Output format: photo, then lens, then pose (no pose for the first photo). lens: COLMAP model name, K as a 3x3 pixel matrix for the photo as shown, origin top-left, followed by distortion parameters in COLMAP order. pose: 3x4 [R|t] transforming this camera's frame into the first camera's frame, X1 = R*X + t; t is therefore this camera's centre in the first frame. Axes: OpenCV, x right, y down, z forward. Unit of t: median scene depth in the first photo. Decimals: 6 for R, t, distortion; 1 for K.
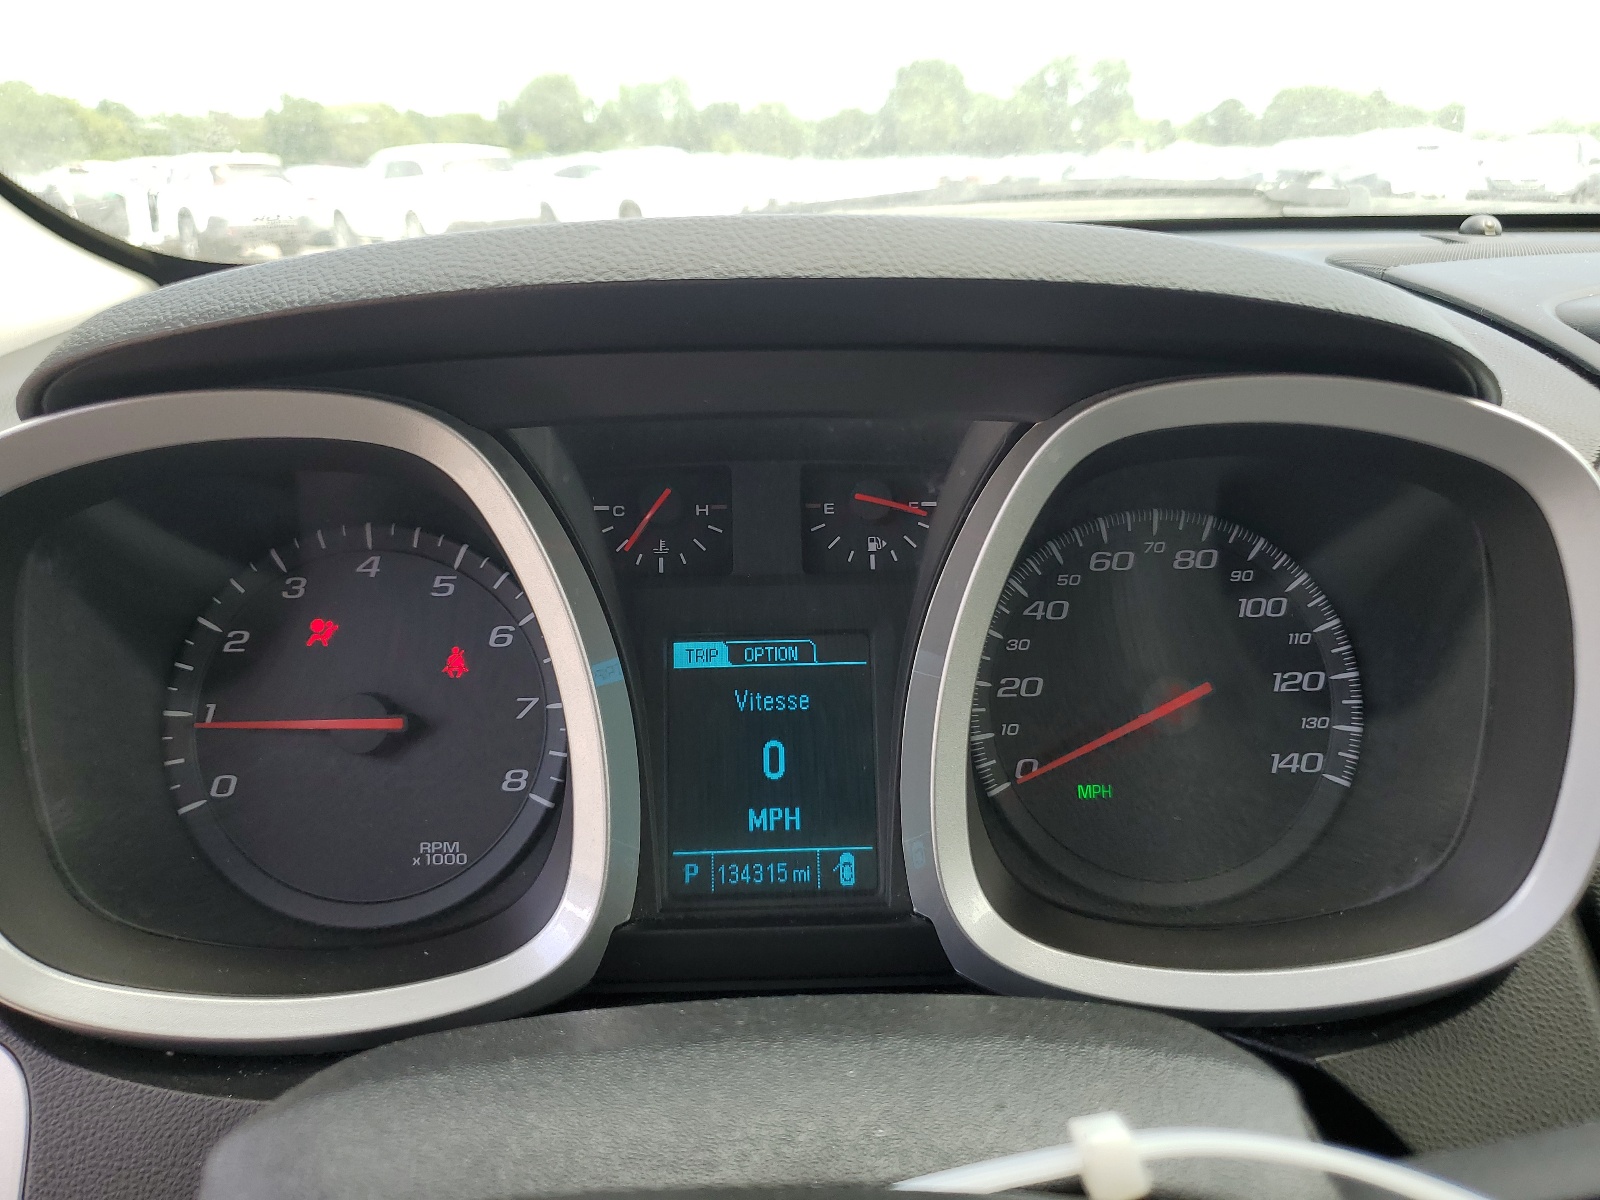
lens RADIAL K [[1220.2, 0, 799.0], [0, 1220.2, 600.4], [0, 0, 1]] dist [-0.005486, -0.002045]
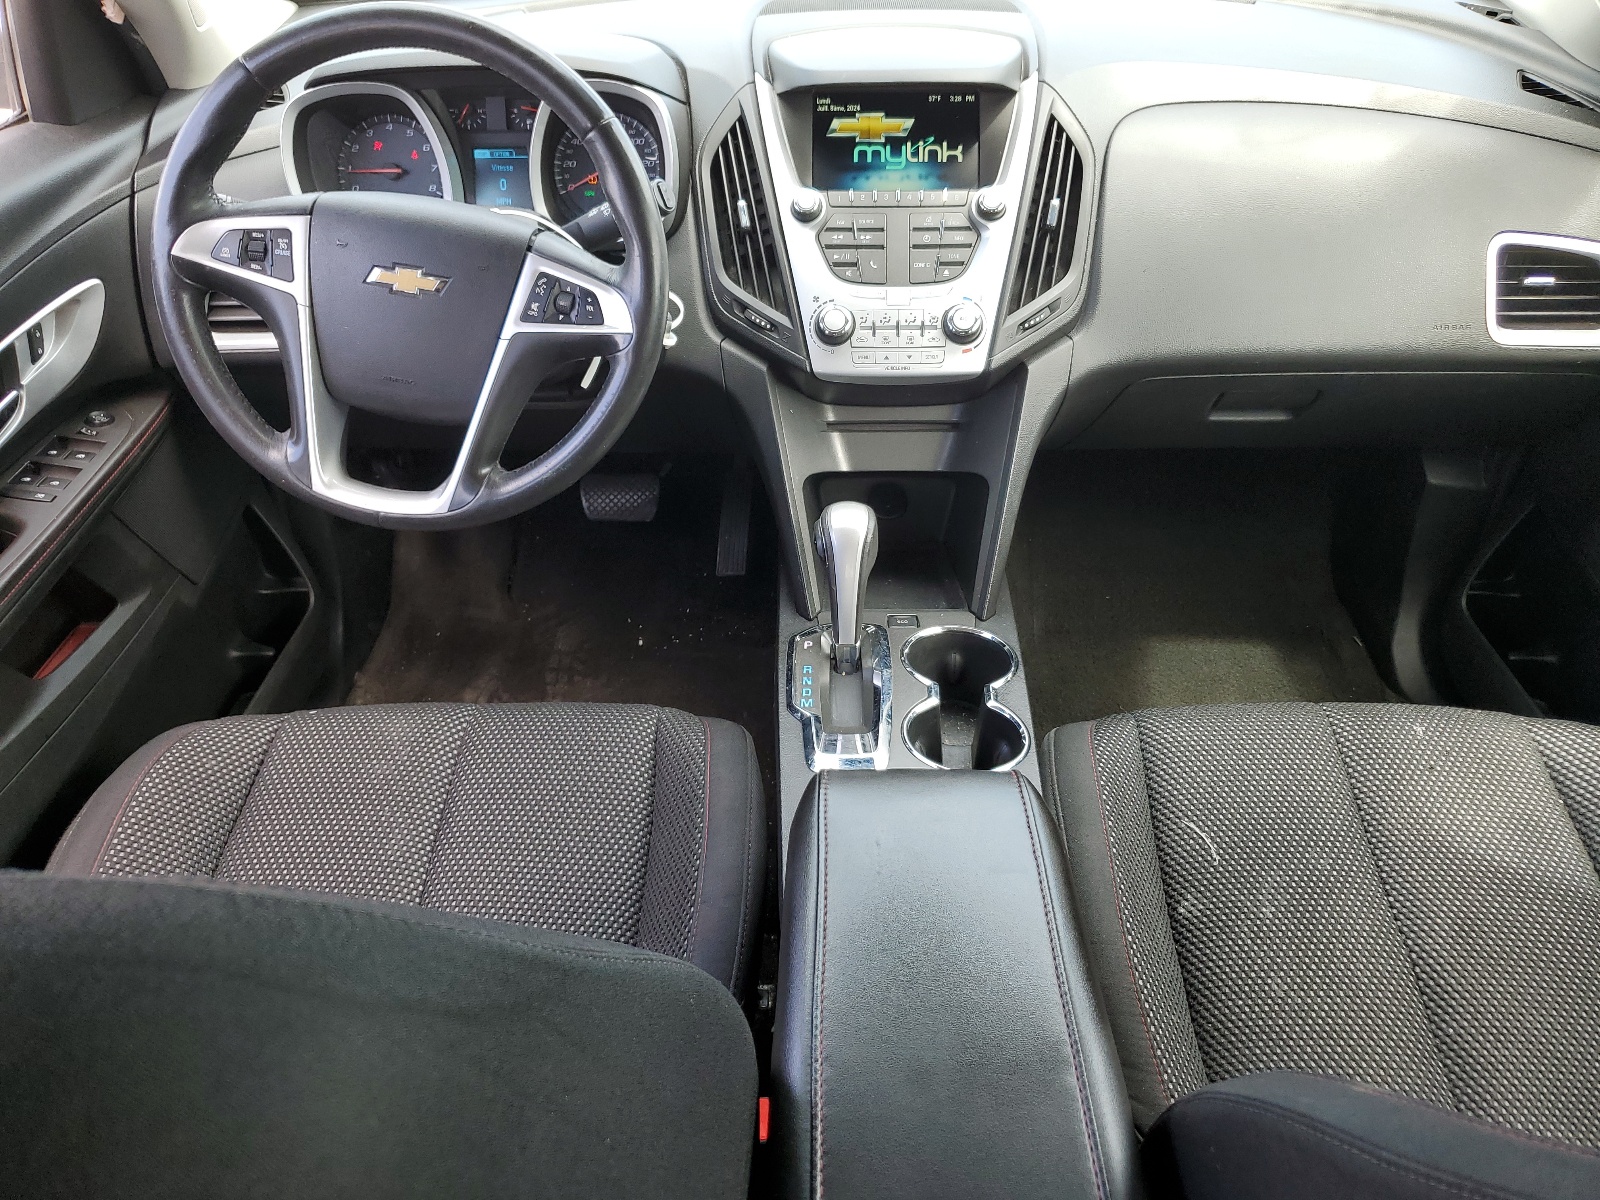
lens RADIAL K [[1220.2, 0, 799.8], [0, 1220.2, 598.8], [0, 0, 1]] dist [-0.005486, -0.002045]
pose [[0.998775, 0.024094, -0.043227, 1.057373], [-0.011541, 0.962793, 0.269993, 0.330862], [0.048123, -0.269163, 0.961892, -2.804591]]
